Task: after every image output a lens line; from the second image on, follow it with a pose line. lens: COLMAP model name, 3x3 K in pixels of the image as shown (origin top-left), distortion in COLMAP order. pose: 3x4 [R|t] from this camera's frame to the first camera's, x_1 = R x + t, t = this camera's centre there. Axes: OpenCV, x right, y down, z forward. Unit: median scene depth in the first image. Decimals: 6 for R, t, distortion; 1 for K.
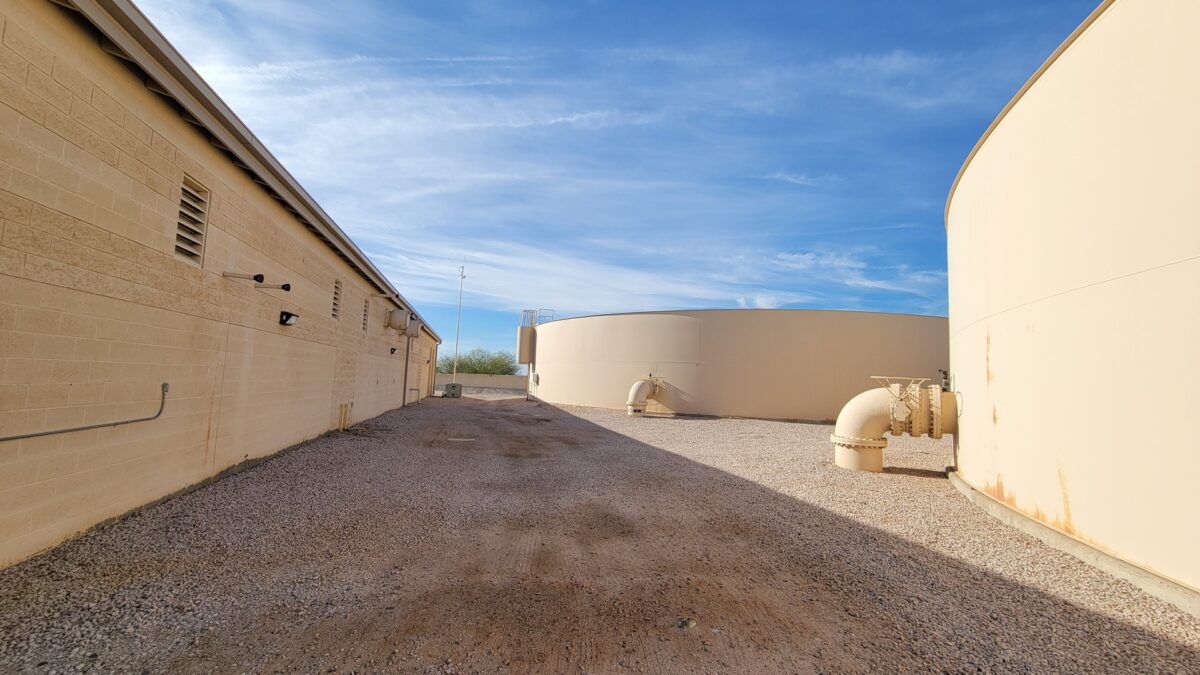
lens RADIAL K [[488.4, 0, 596.3], [0, 488.4, 326.8], [0, 0, 1]] dist [0.006427, 0.000324]
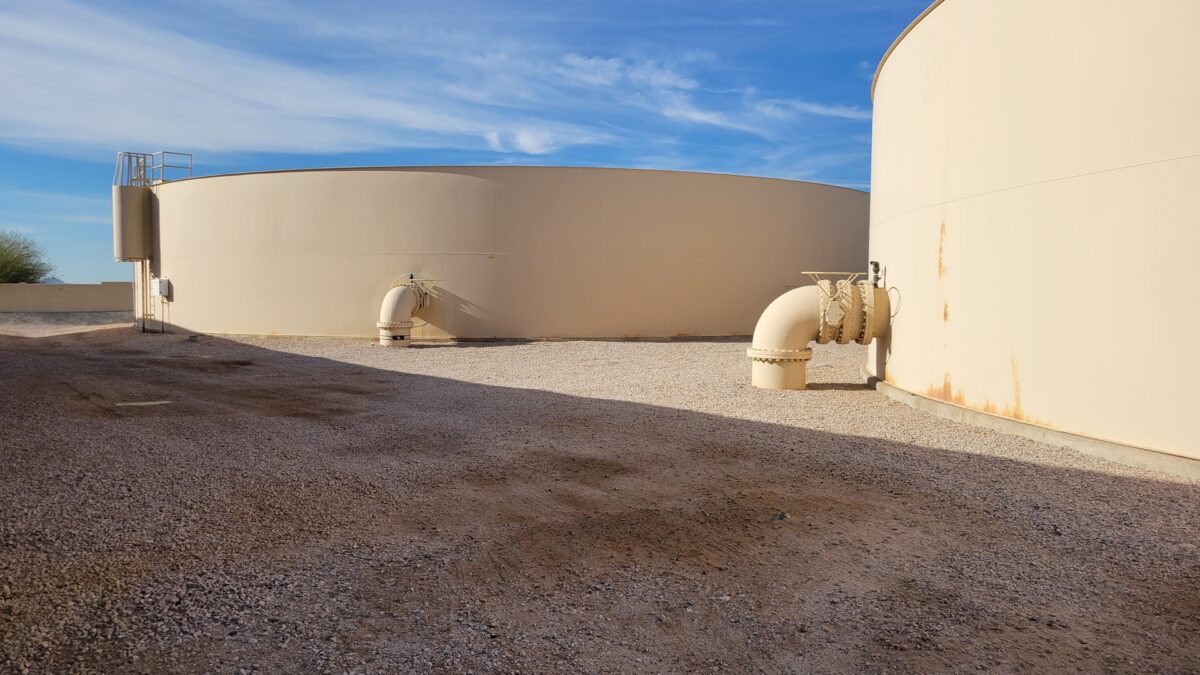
lens RADIAL K [[882.1, 0, 600.0], [0, 882.1, 337.5], [0, 0, 1]] dist [0.049019, -0.000109]
pose [[0.918436, -0.059611, 0.391052, -0.198509], [-0.008617, 0.985330, 0.170440, -0.022296], [-0.395476, -0.159908, 0.904449, -0.113804]]
